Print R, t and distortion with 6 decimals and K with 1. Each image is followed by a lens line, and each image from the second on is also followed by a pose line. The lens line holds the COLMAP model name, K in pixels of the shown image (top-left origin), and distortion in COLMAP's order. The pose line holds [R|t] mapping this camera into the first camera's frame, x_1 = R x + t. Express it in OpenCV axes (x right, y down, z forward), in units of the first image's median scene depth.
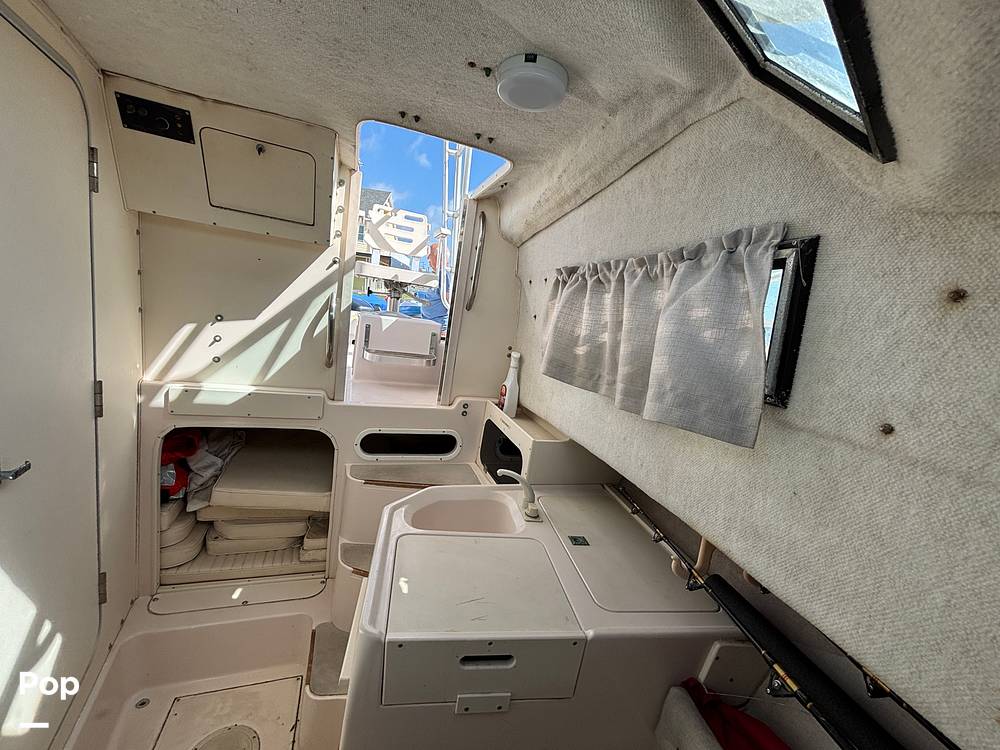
lens RADIAL K [[404.6, 0, 500.0], [0, 404.6, 375.0], [0, 0, 1]] dist [0.000525, -0.000303]
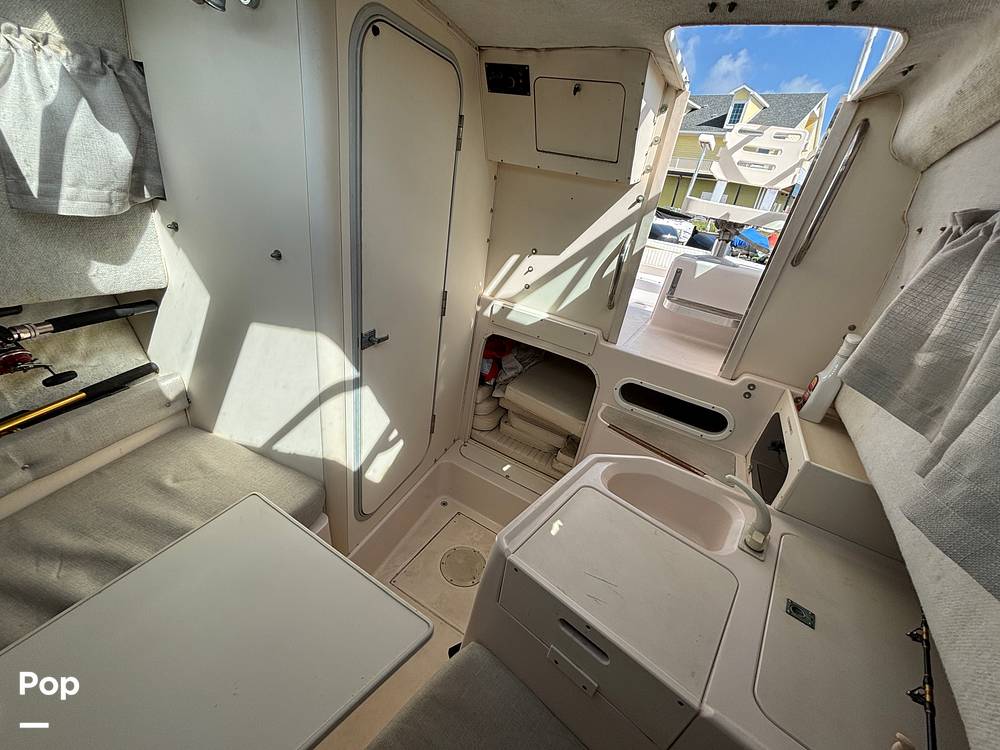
lens RADIAL K [[401.2, 0, 497.2], [0, 401.2, 376.3], [0, 0, 1]] dist [0.000391, -0.000088]
pose [[0.659494, 0.295602, -0.691150, 0.151010], [-0.183023, 0.954910, 0.233770, -0.044223], [0.729089, -0.027673, 0.683859, 0.096353]]
